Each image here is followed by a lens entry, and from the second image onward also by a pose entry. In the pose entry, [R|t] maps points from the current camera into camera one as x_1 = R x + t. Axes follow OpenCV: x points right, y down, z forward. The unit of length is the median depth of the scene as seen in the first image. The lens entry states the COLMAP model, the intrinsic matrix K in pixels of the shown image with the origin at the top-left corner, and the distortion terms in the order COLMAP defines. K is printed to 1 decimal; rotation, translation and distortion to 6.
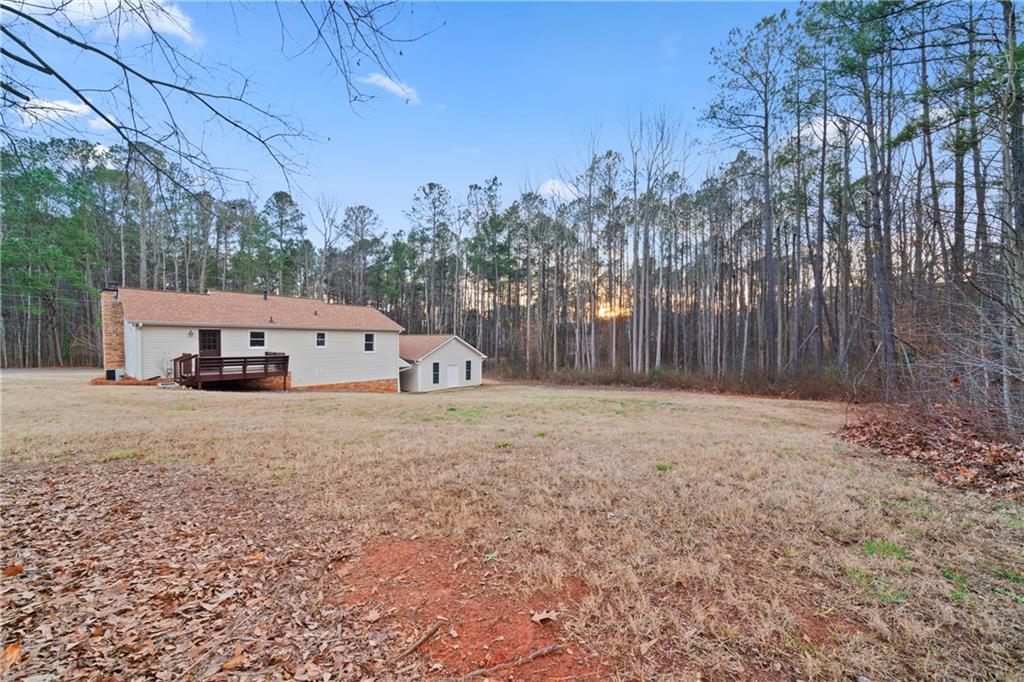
lens RADIAL K [[351.5, 0, 512.0], [0, 351.5, 341.0], [0, 0, 1]] dist [-0.000189, -0.000054]
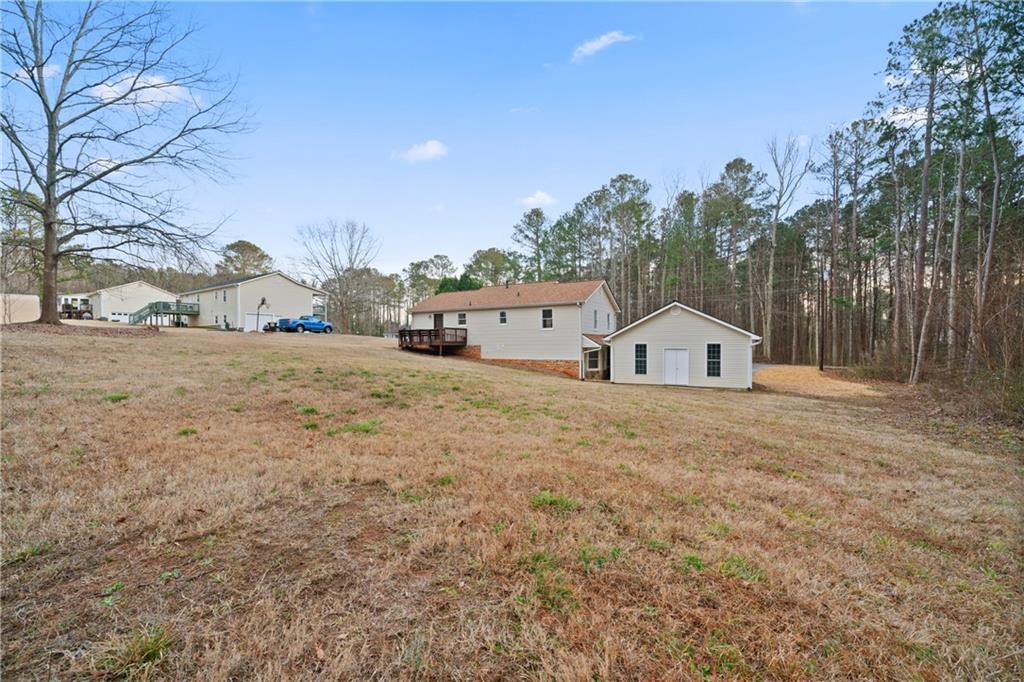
lens RADIAL K [[427.1, 0, 512.0], [0, 427.1, 341.0], [0, 0, 1]] dist [0.000221, 0.000018]
pose [[0.172609, -0.016047, -0.984860, 0.613401], [0.004010, 0.999870, -0.015589, 0.071847], [0.984982, -0.001259, 0.172651, 0.642389]]
